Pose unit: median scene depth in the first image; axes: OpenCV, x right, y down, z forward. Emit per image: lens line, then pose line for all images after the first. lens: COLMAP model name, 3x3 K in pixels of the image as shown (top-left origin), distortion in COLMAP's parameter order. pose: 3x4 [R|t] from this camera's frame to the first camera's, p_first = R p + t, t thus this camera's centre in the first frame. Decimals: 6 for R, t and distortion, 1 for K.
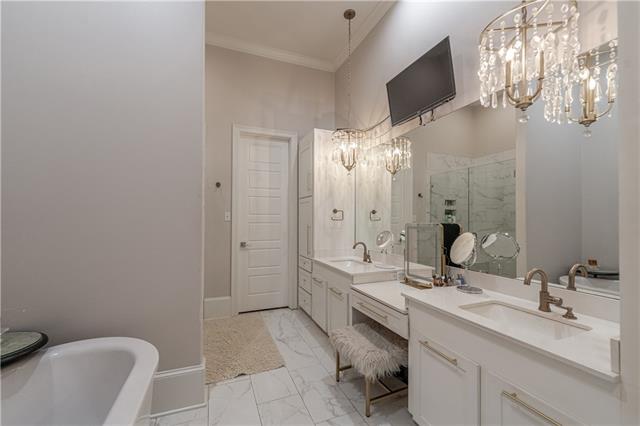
lens RADIAL K [[262.7, 0, 320.0], [0, 262.7, 213.0], [0, 0, 1]] dist [-0.001834, -0.000759]
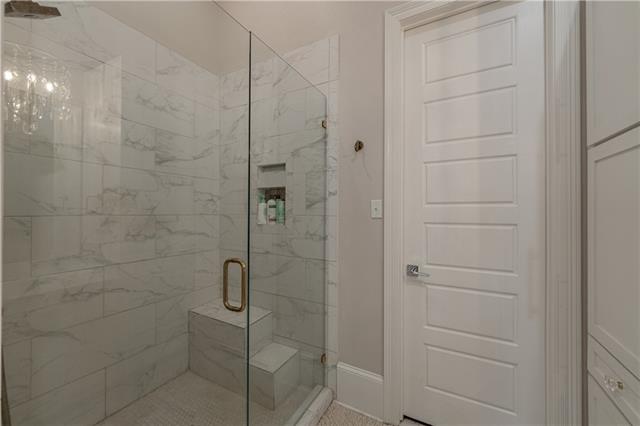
lens RADIAL K [[259.7, 0, 319.2], [0, 259.7, 211.5], [0, 0, 1]] dist [-0.000258, -0.001036]
pose [[0.636498, -0.002341, -0.771274, -0.052566], [0.015201, 0.999839, 0.009510, 0.012386], [0.771128, -0.017777, 0.636432, 0.635368]]
